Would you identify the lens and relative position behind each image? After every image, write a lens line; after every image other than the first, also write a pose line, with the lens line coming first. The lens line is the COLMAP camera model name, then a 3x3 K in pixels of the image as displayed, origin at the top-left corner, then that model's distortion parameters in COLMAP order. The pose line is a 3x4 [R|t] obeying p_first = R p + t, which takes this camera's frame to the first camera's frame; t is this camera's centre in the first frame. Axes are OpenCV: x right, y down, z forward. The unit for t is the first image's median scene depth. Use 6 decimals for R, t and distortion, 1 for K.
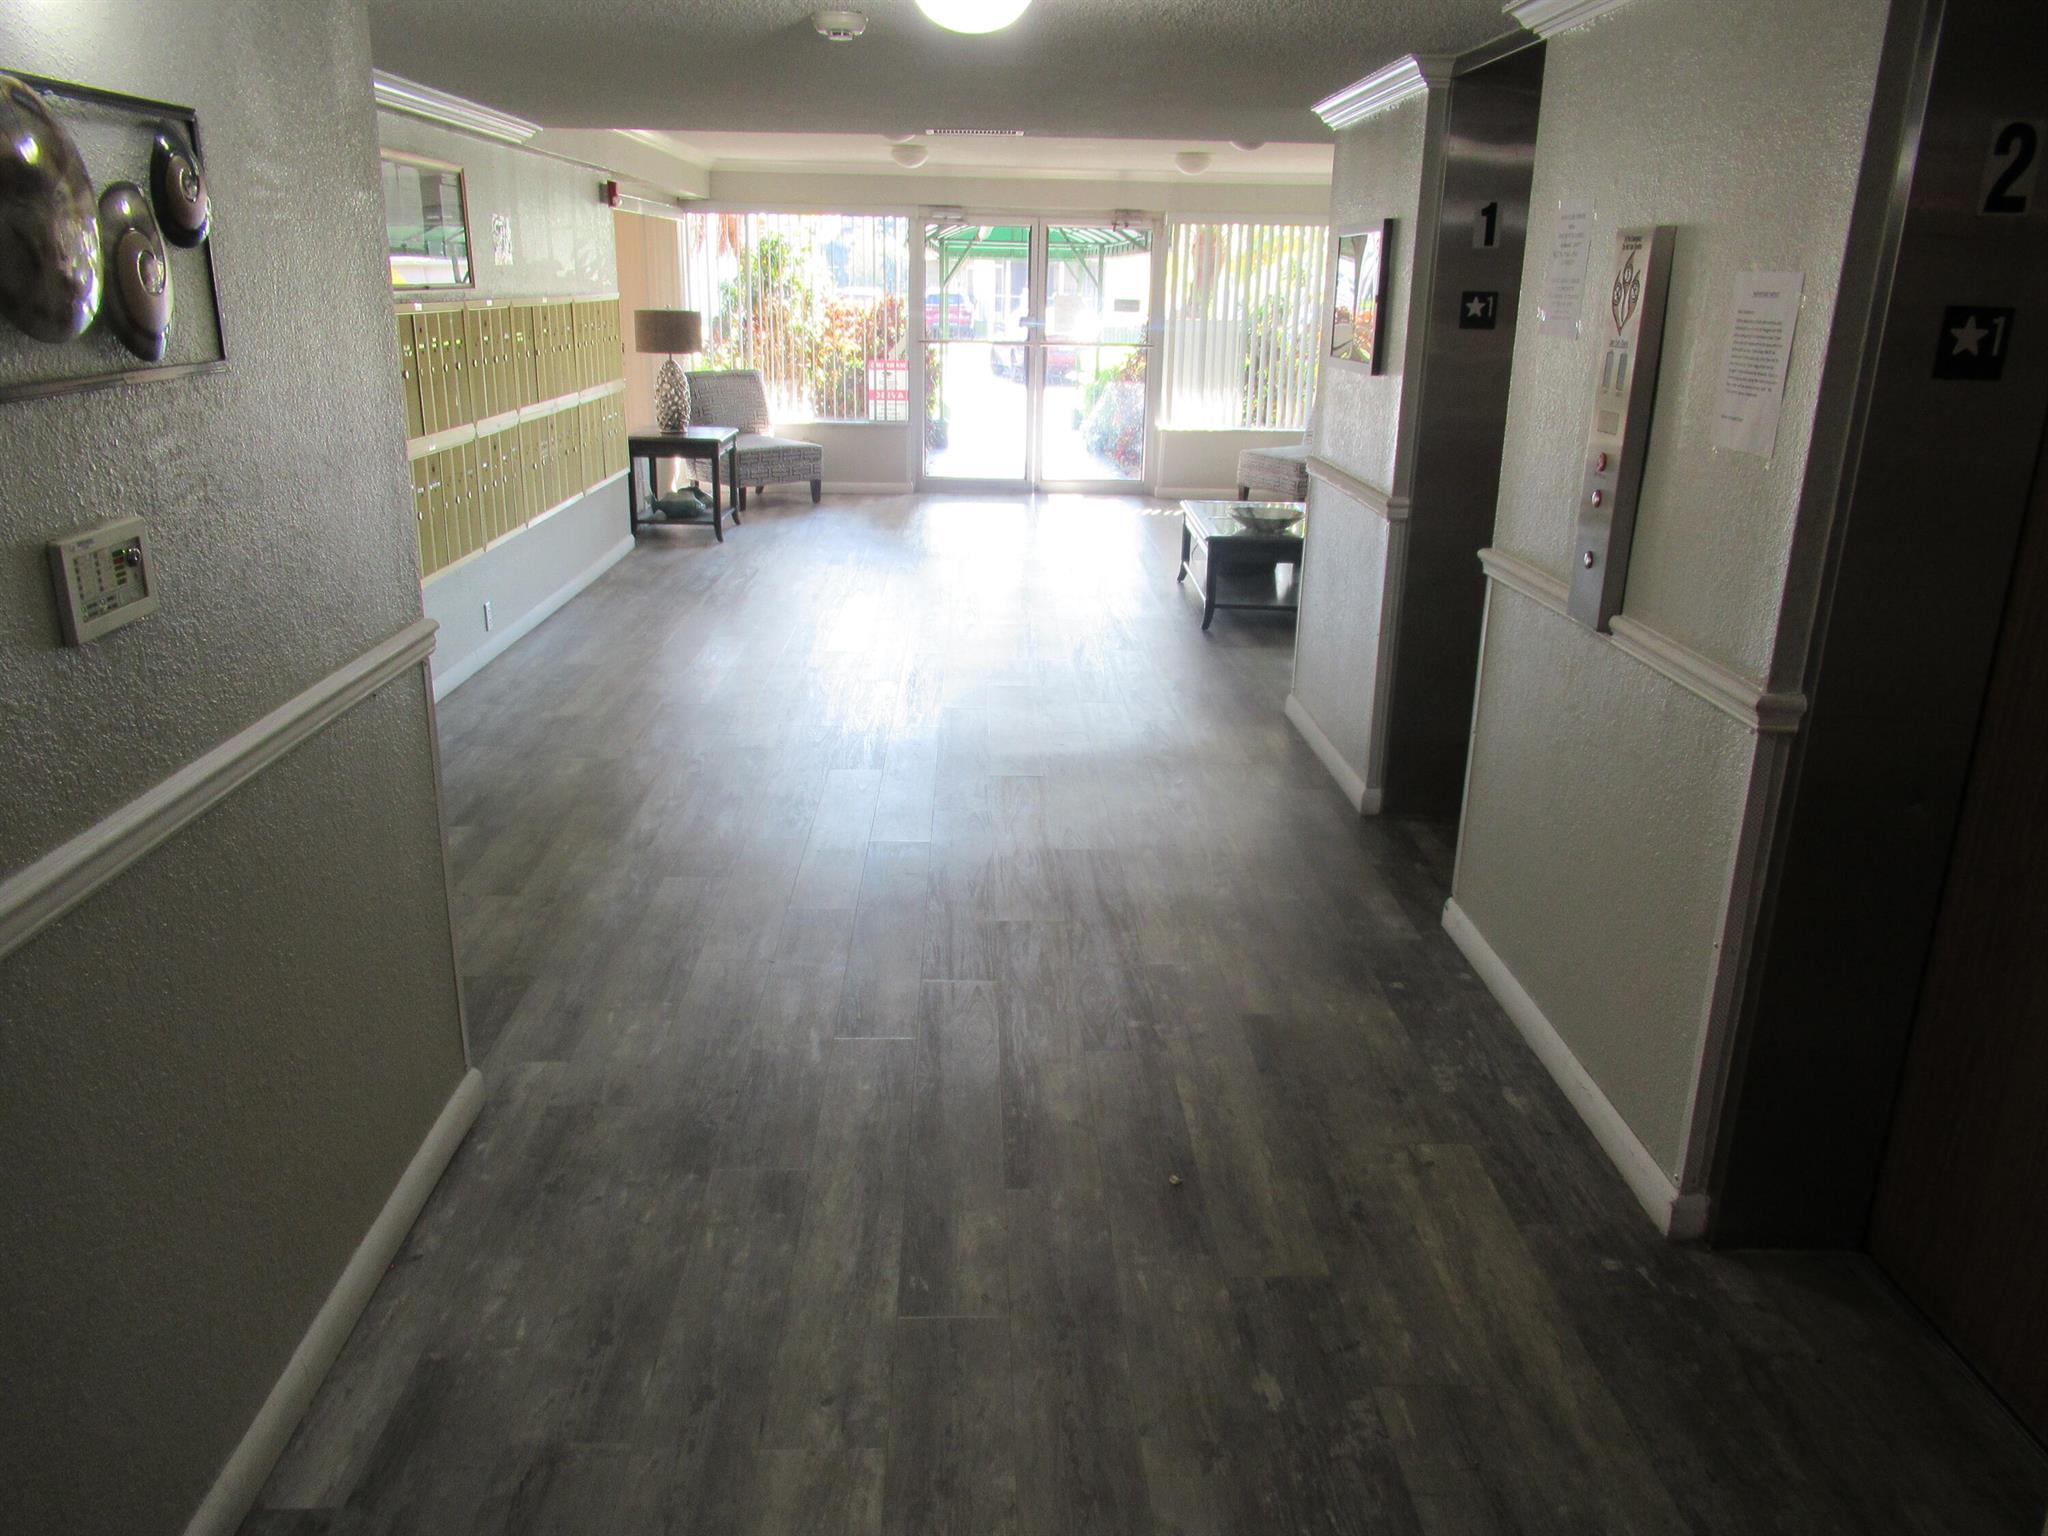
lens RADIAL K [[1534.6, 0, 1027.2], [0, 1534.6, 751.1], [0, 0, 1]] dist [-0.004327, 0.002202]
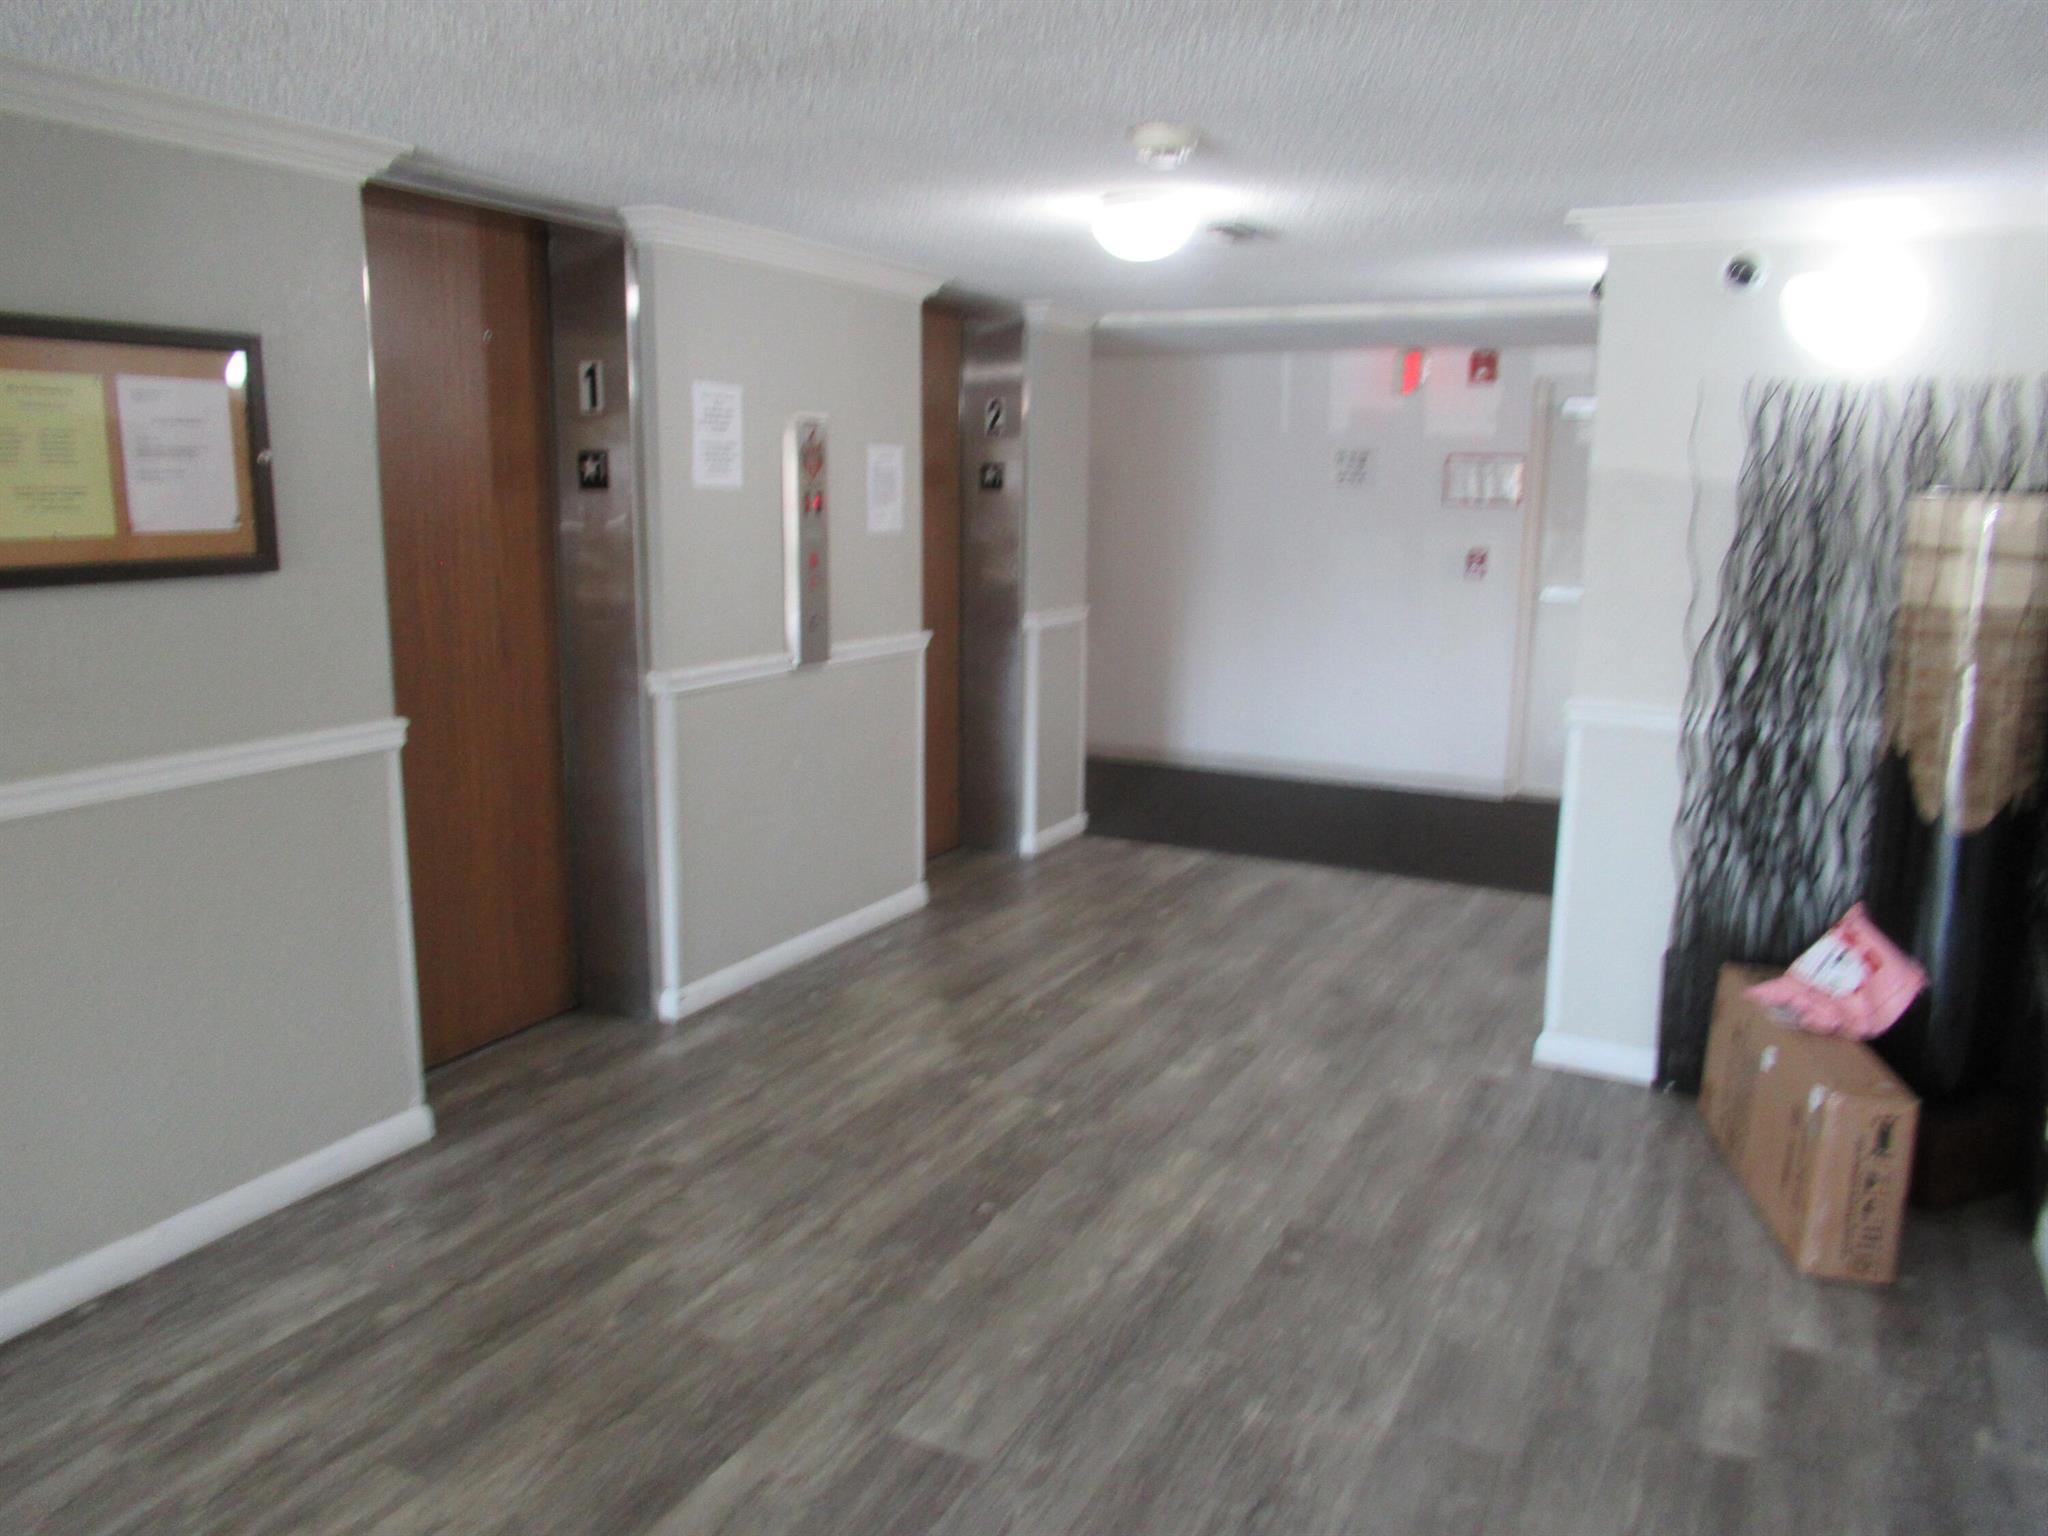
lens RADIAL K [[1534.6, 0, 1027.2], [0, 1534.6, 751.1], [0, 0, 1]] dist [-0.004327, 0.002202]
pose [[-0.871273, -0.116894, 0.476675, -0.692399], [0.118893, 0.892027, 0.436064, -0.790706], [-0.476180, 0.436604, -0.763301, 2.563825]]
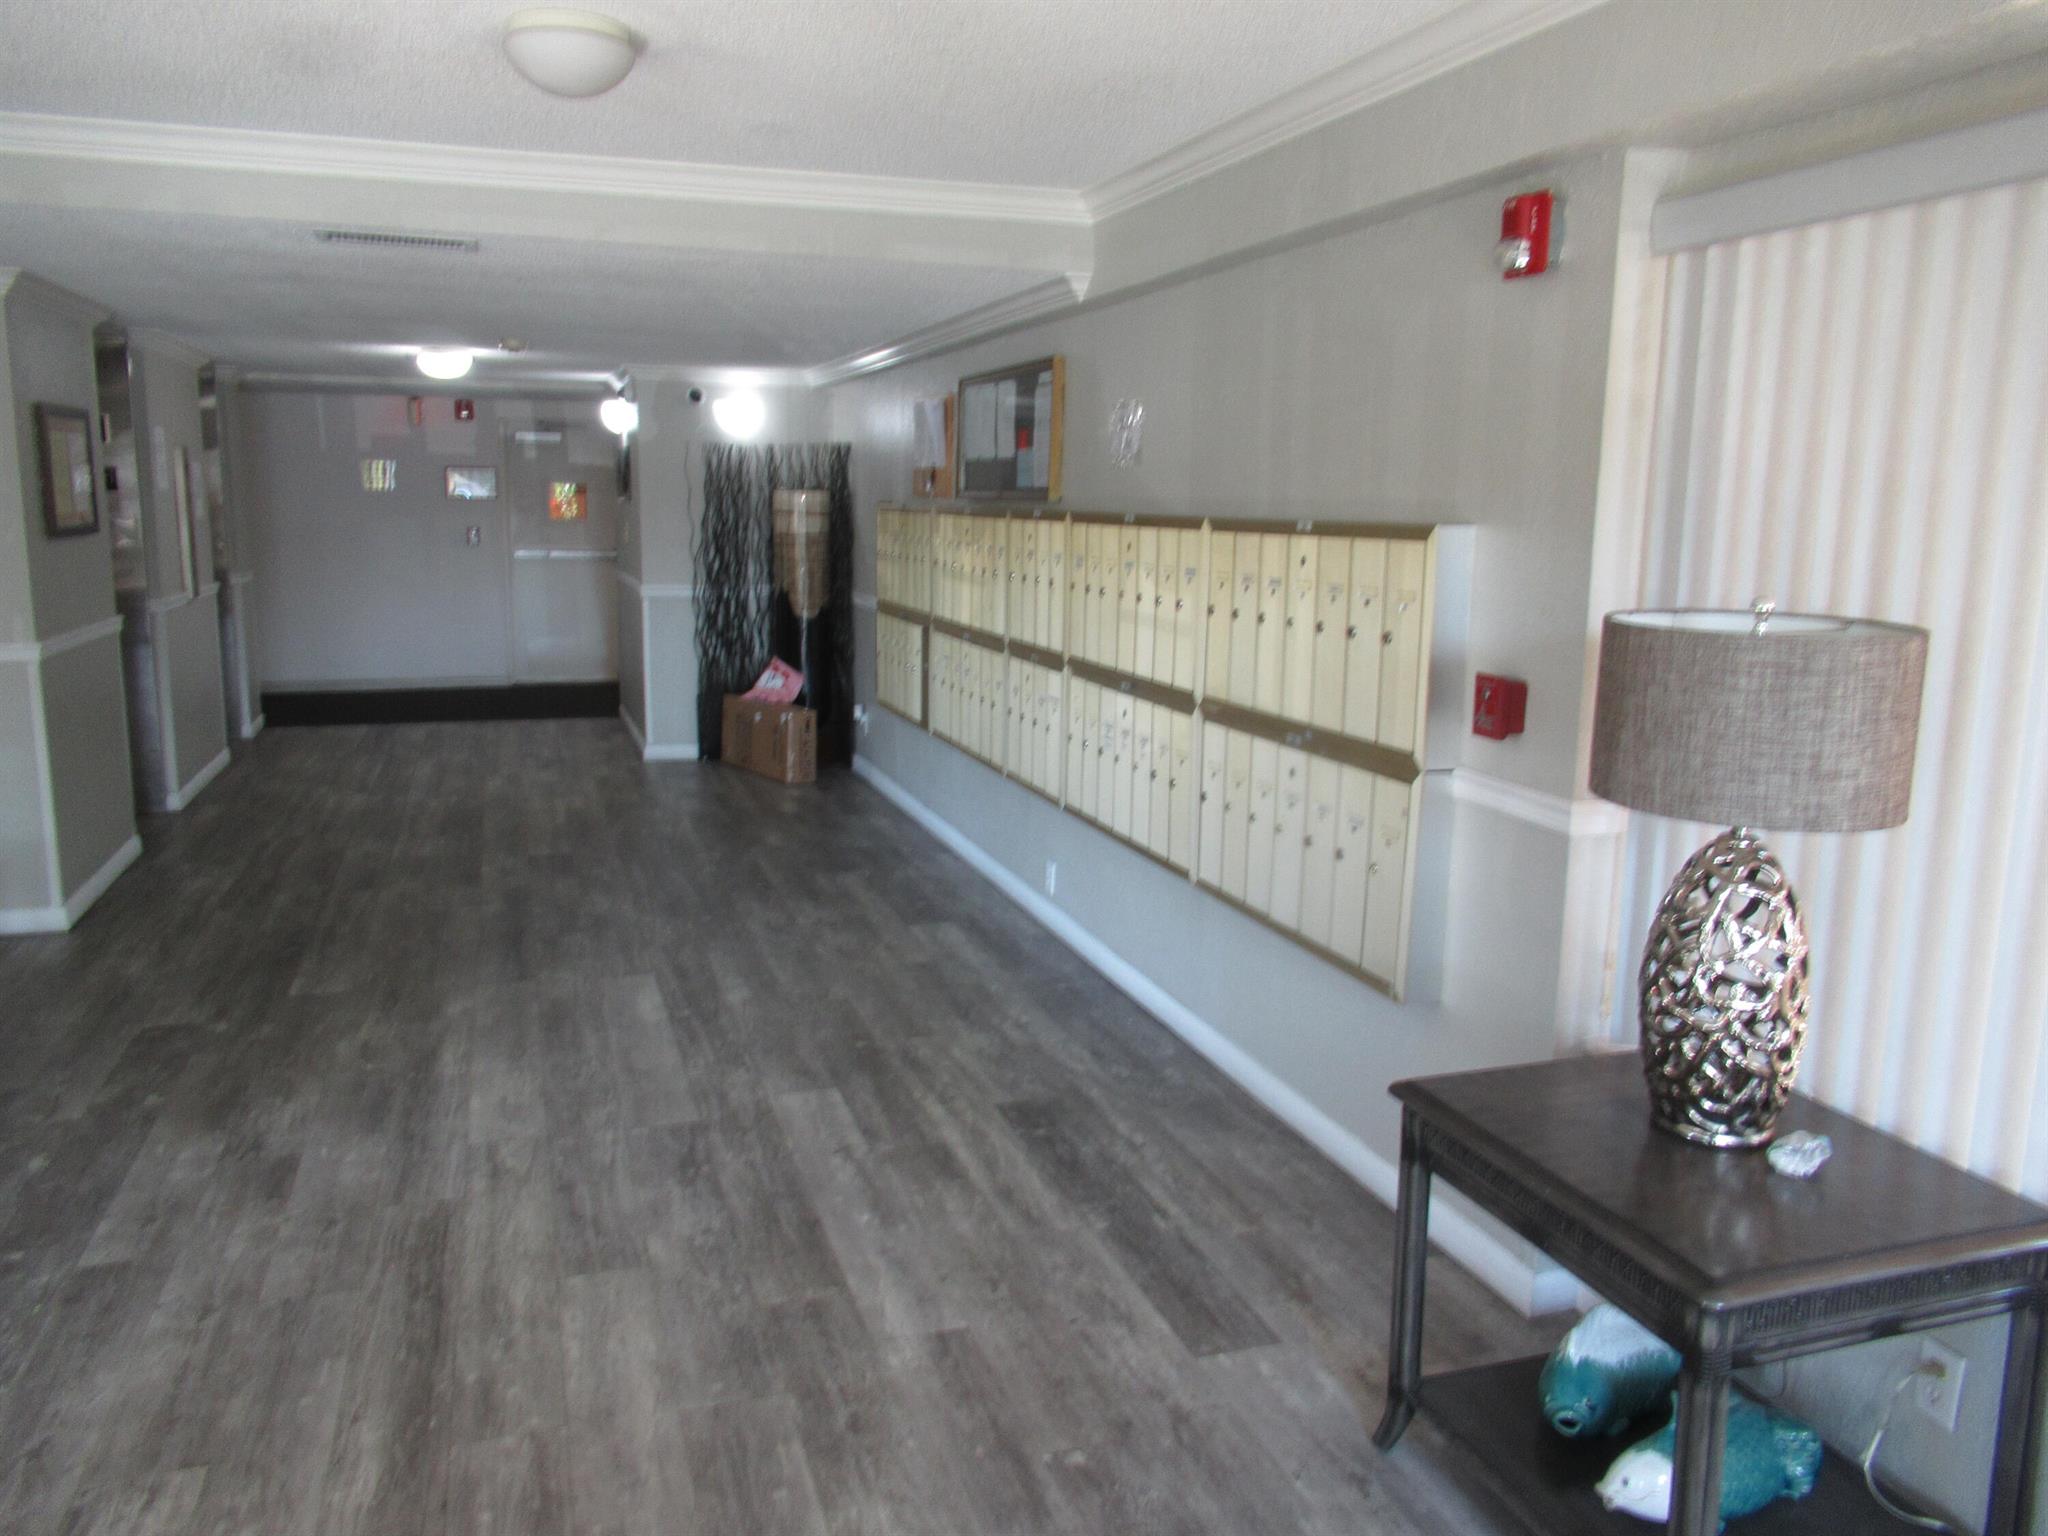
lens RADIAL K [[1534.6, 0, 1027.2], [0, 1534.6, 751.1], [0, 0, 1]] dist [-0.004327, 0.002202]
pose [[-0.958285, 0.015909, -0.285370, -0.263355], [-0.115143, 0.892354, 0.436402, -1.340523], [0.261594, 0.451056, -0.853298, 4.362510]]
